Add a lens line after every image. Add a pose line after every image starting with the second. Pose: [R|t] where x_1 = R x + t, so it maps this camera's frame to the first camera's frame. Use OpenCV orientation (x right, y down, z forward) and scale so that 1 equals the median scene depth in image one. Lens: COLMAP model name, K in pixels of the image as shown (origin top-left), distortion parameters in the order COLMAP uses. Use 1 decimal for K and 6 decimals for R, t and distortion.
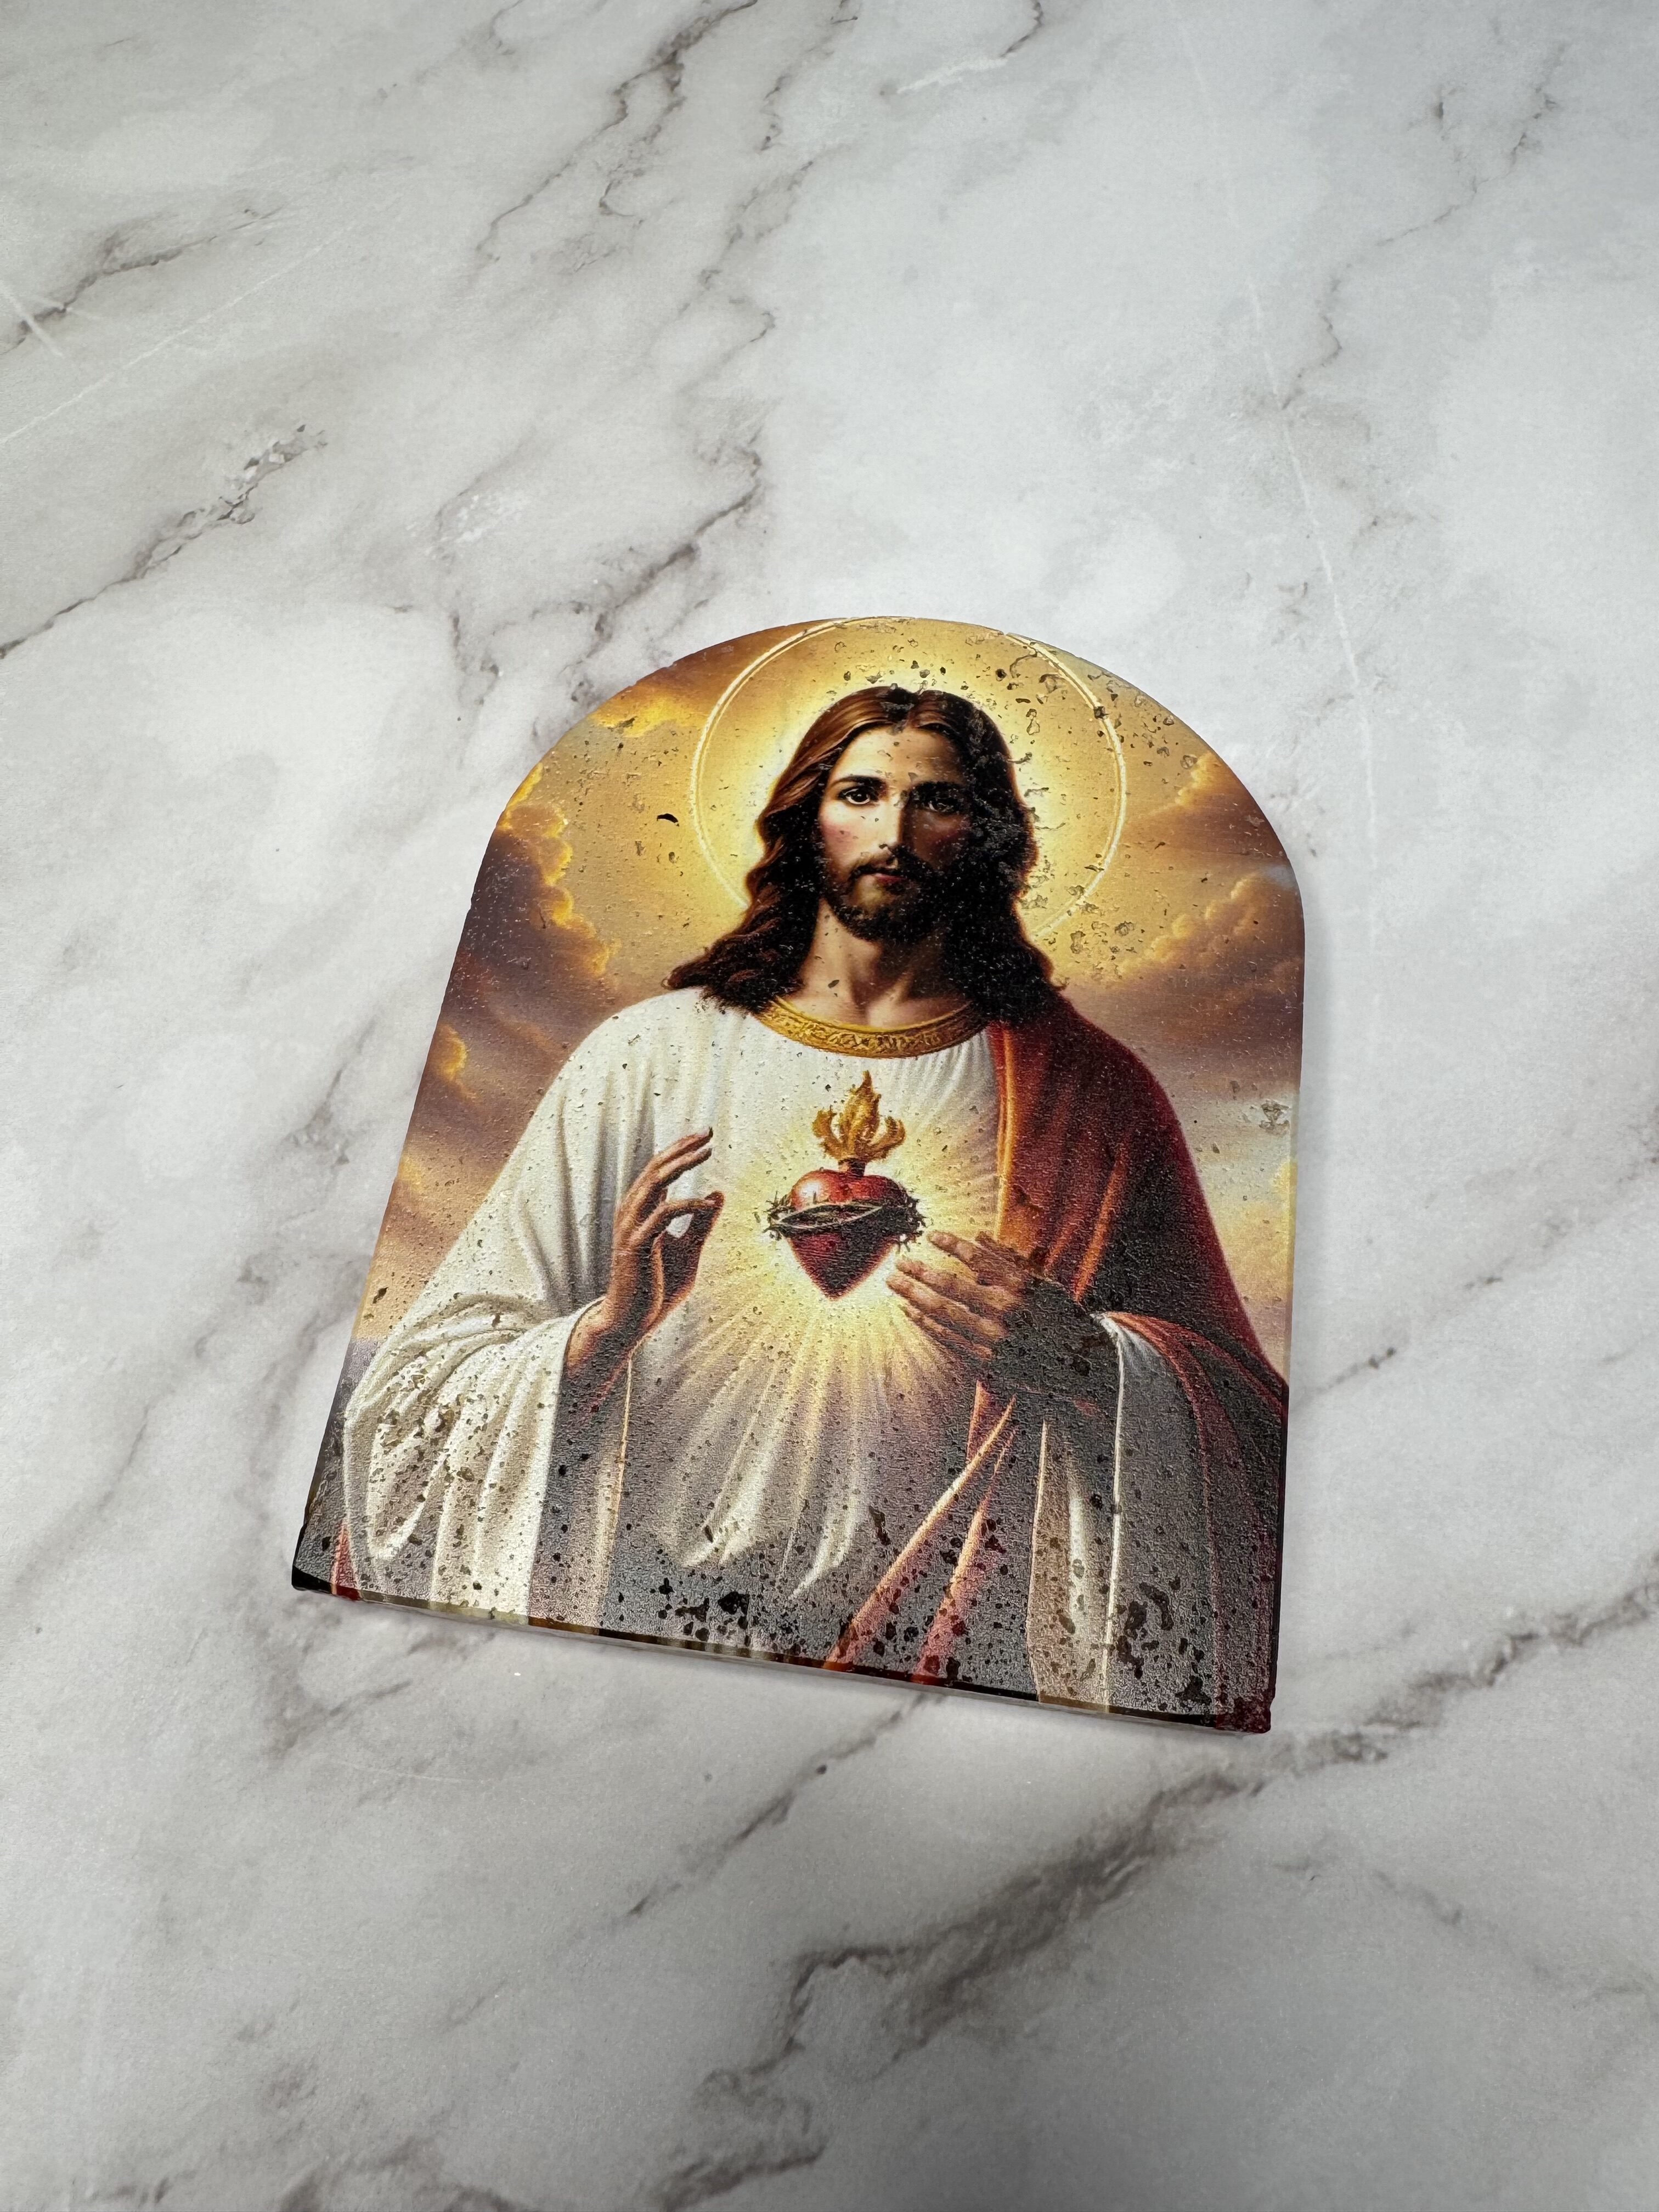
lens RADIAL K [[1621.0, 0, 833.4], [0, 1621.0, 1092.5], [0, 0, 1]] dist [-0.013196, 0.004280]
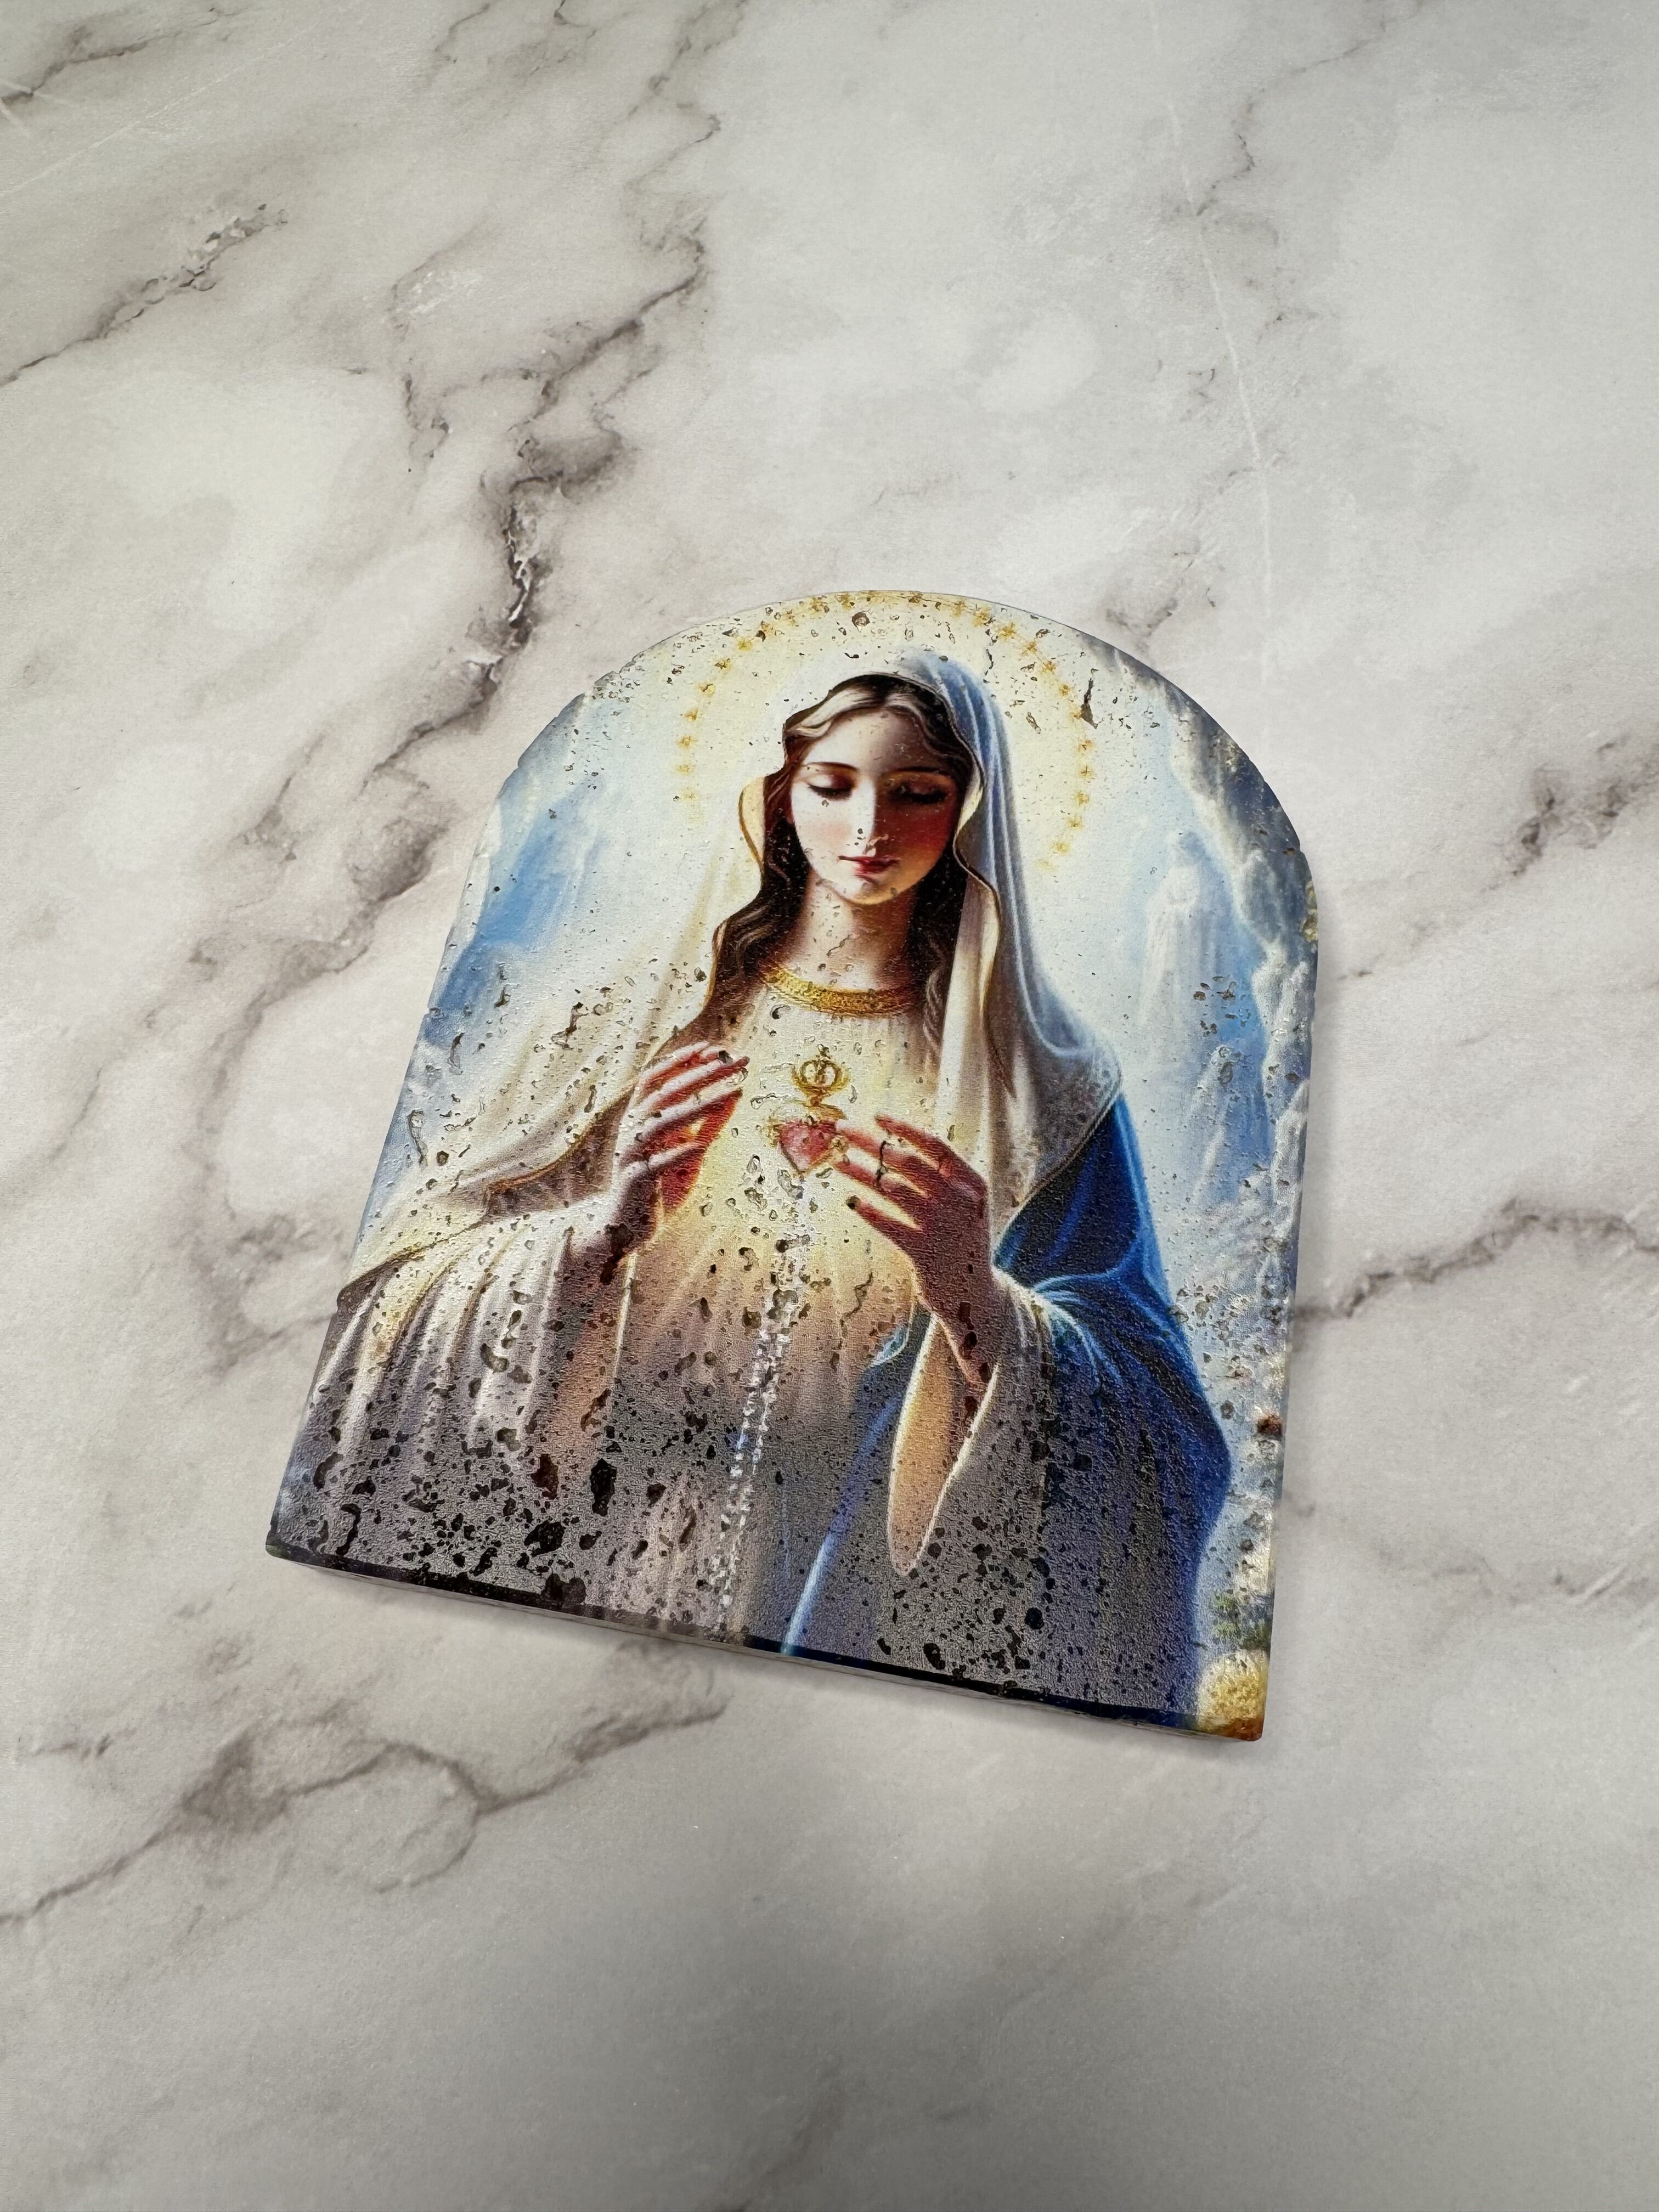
lens RADIAL K [[1621.0, 0, 837.9], [0, 1621.0, 1093.3], [0, 0, 1]] dist [-0.013196, 0.004280]
pose [[0.999304, 0.017054, 0.033179, 0.020253], [-0.017170, 0.999847, 0.003214, 0.183791], [-0.033119, -0.003781, 0.999444, -0.064400]]
